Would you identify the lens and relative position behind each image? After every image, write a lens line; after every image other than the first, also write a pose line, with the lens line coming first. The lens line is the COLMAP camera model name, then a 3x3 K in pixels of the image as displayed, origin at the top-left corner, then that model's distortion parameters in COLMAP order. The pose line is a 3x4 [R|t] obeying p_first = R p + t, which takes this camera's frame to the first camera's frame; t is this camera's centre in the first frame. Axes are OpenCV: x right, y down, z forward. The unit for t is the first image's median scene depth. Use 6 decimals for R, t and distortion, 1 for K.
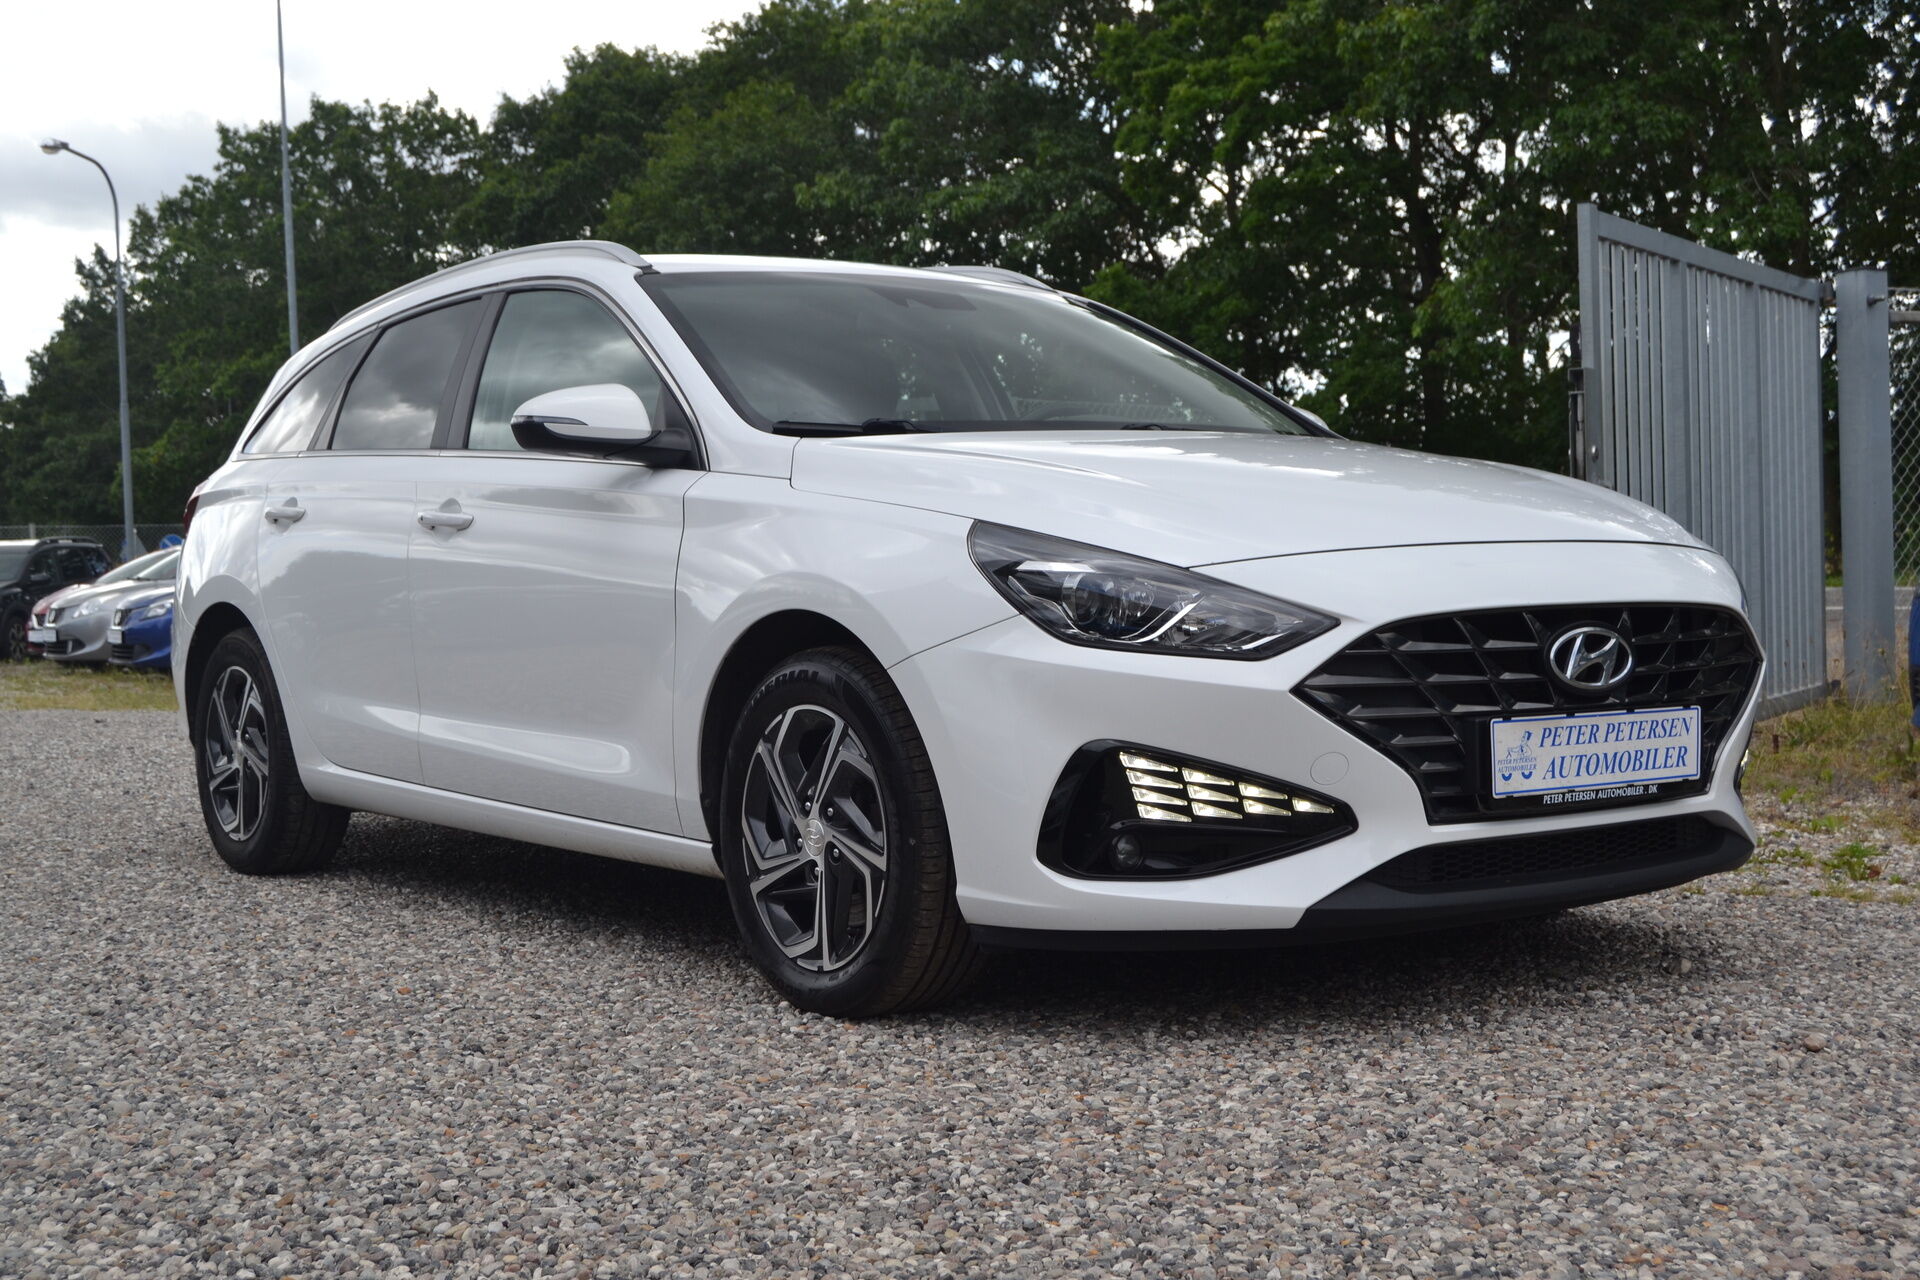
lens RADIAL K [[2547.0, 0, 960.0], [0, 2547.0, 640.0], [0, 0, 1]] dist [-0.000099, 0.023981]
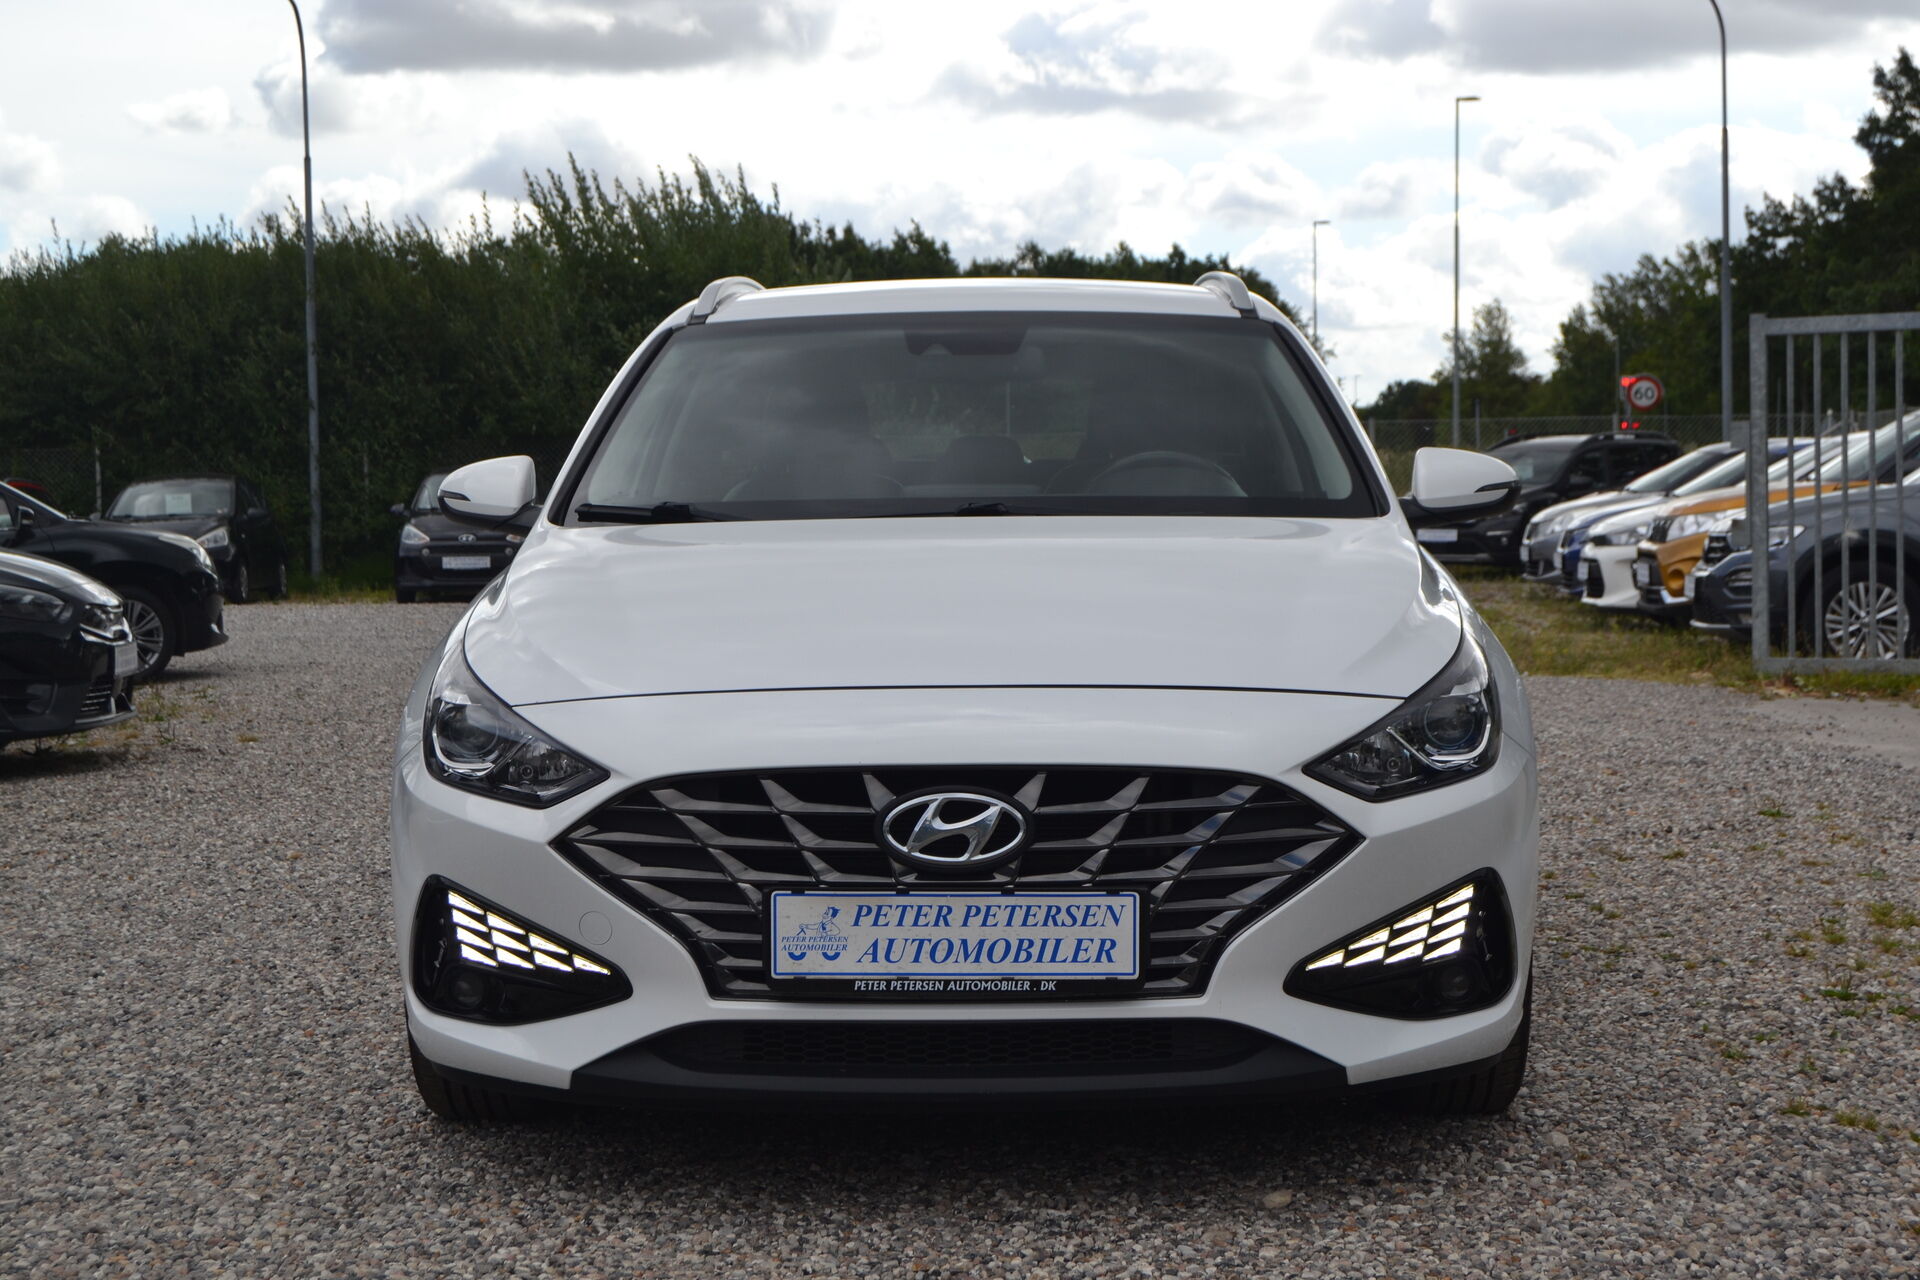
lens RADIAL K [[3221.2, 0, 960.0], [0, 3221.2, 640.0], [0, 0, 1]] dist [-0.054580, -0.001710]
pose [[0.783076, 0.050021, -0.619911, 0.924554], [-0.025594, 0.998508, 0.048239, -0.109869], [0.621399, -0.021909, 0.783188, 0.142309]]
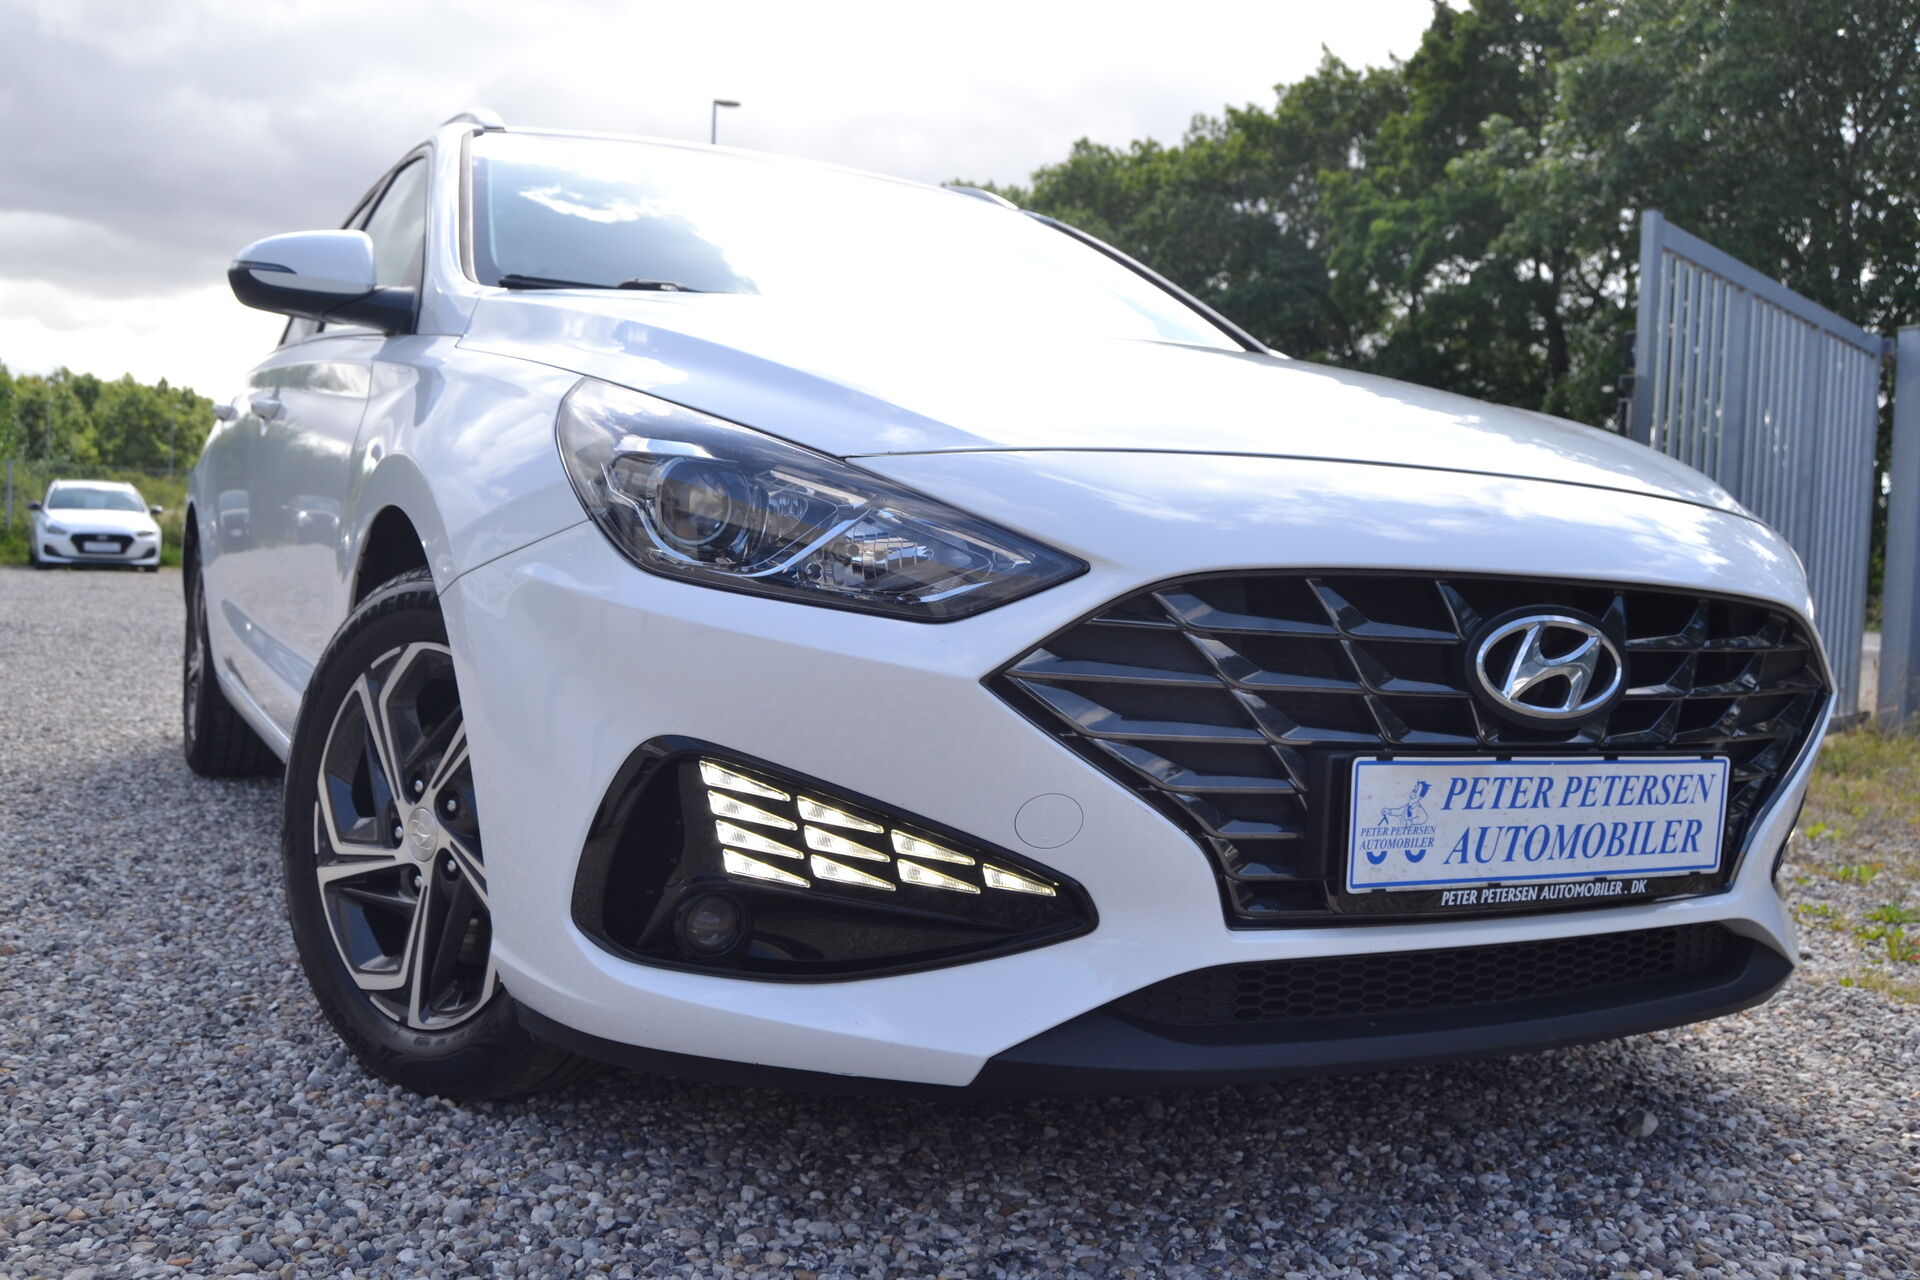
lens RADIAL K [[1779.9, 0, 960.0], [0, 1779.9, 640.0], [0, 0, 1]] dist [-0.045732, -0.077017]
pose [[0.987257, 0.079430, -0.137896, 0.166350], [-0.077580, 0.996810, 0.018744, 0.003765], [0.138944, -0.007808, 0.990269, 0.563242]]
